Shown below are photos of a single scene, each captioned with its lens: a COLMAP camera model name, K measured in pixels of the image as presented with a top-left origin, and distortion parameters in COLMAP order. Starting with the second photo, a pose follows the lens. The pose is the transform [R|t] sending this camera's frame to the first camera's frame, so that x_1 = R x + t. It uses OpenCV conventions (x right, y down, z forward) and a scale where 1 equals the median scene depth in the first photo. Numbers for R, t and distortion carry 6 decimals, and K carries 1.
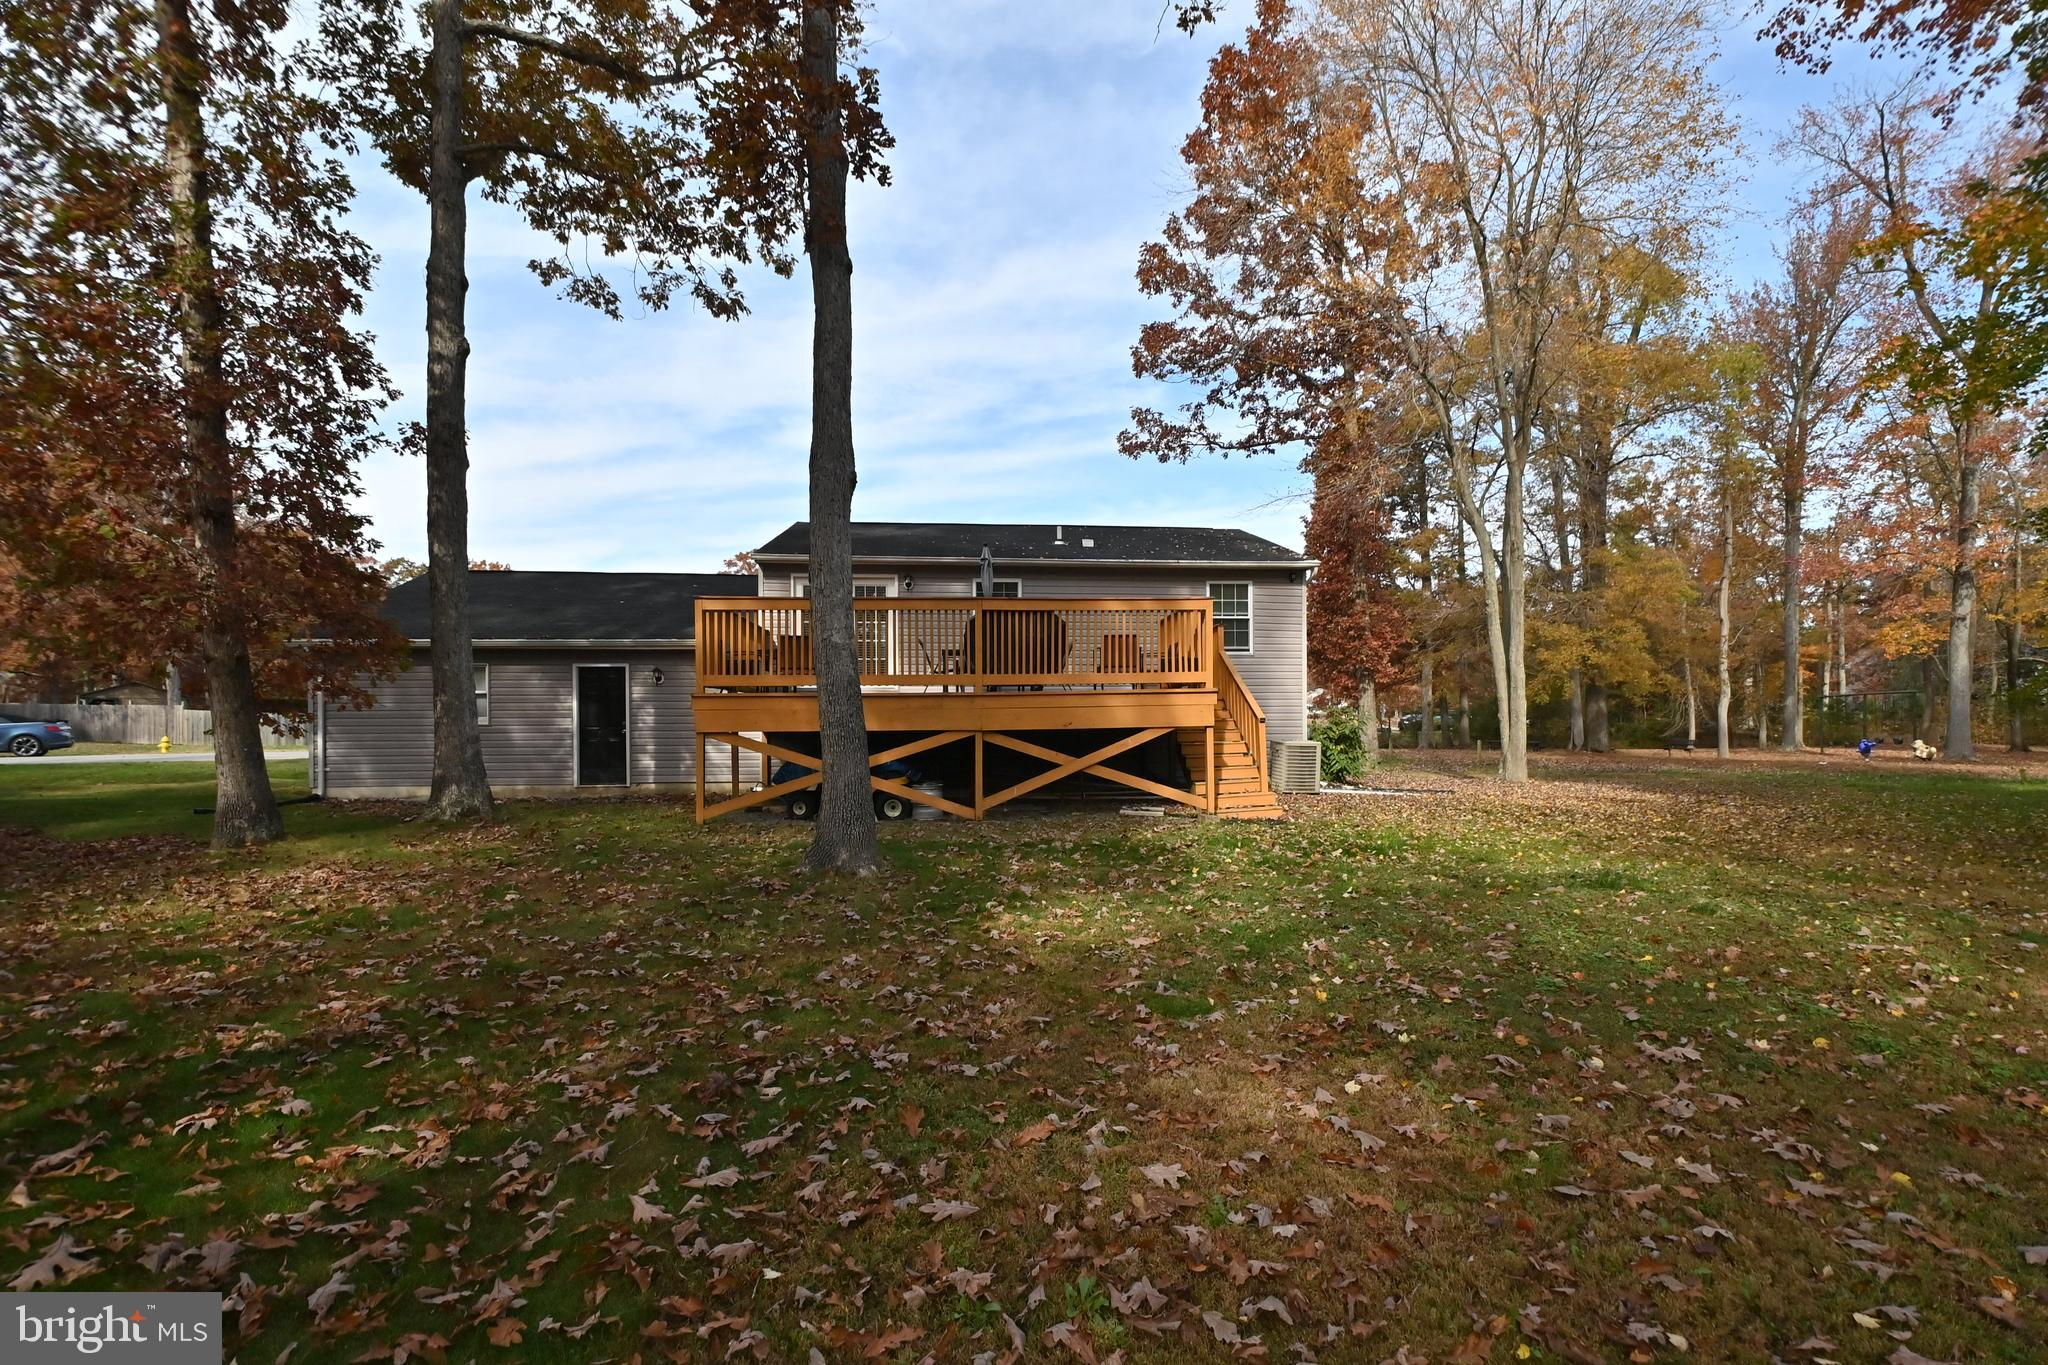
lens RADIAL K [[900.2, 0, 1048.2], [0, 900.2, 719.8], [0, 0, 1]] dist [-0.028500, -0.001293]
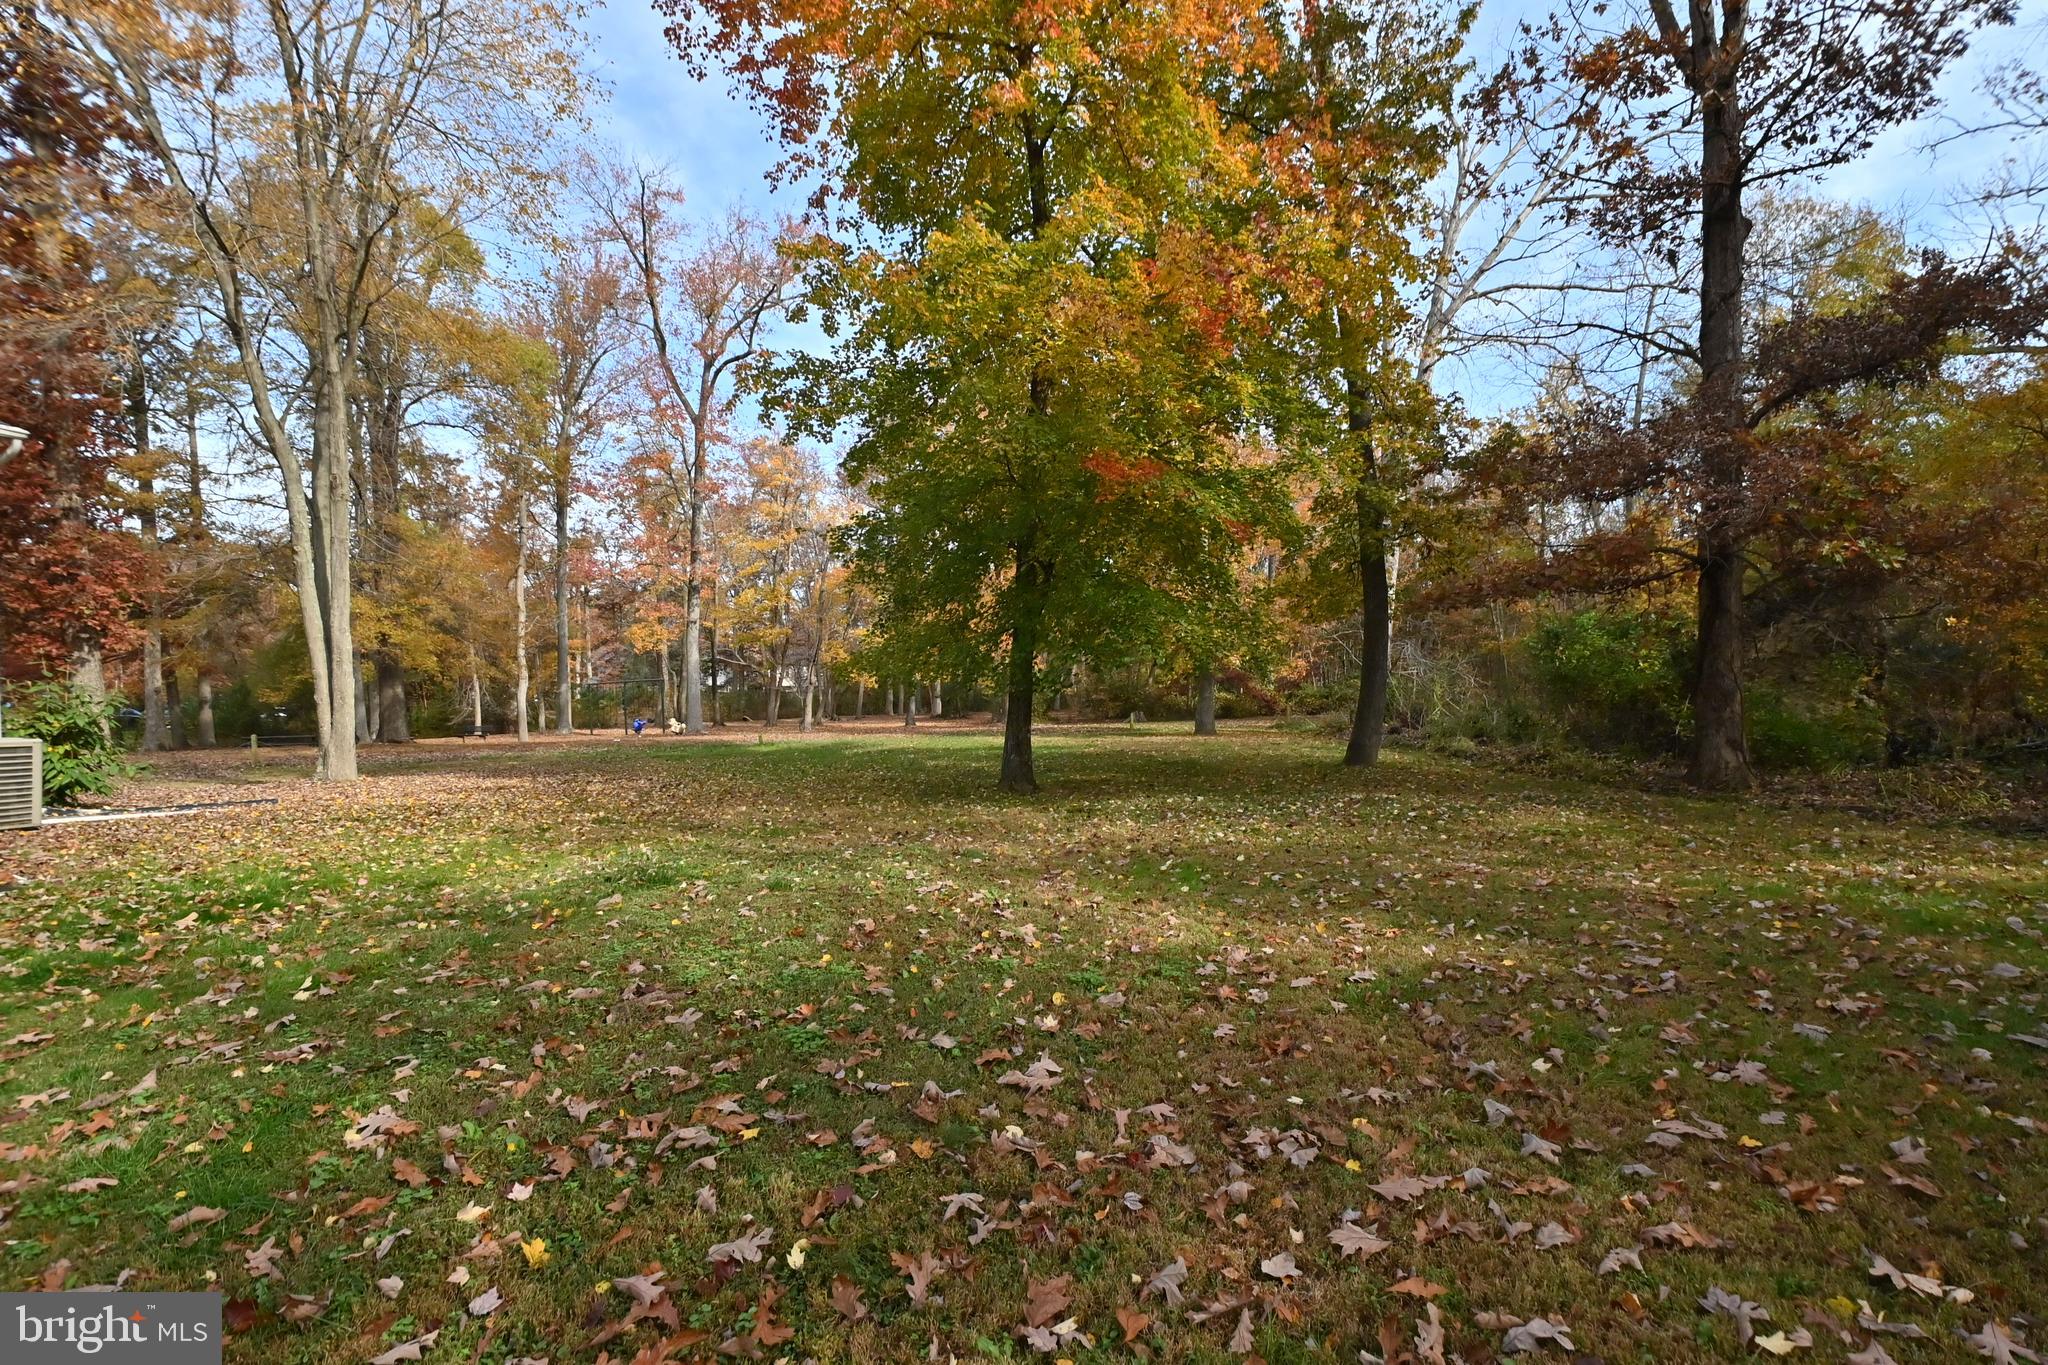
lens RADIAL K [[900.2, 0, 1048.2], [0, 900.2, 719.8], [0, 0, 1]] dist [-0.028500, -0.001293]
pose [[0.340177, -0.030755, 0.939858, -0.001106], [0.022076, 0.999451, 0.024715, 0.009477], [-0.940102, 0.012341, 0.340669, 0.130344]]
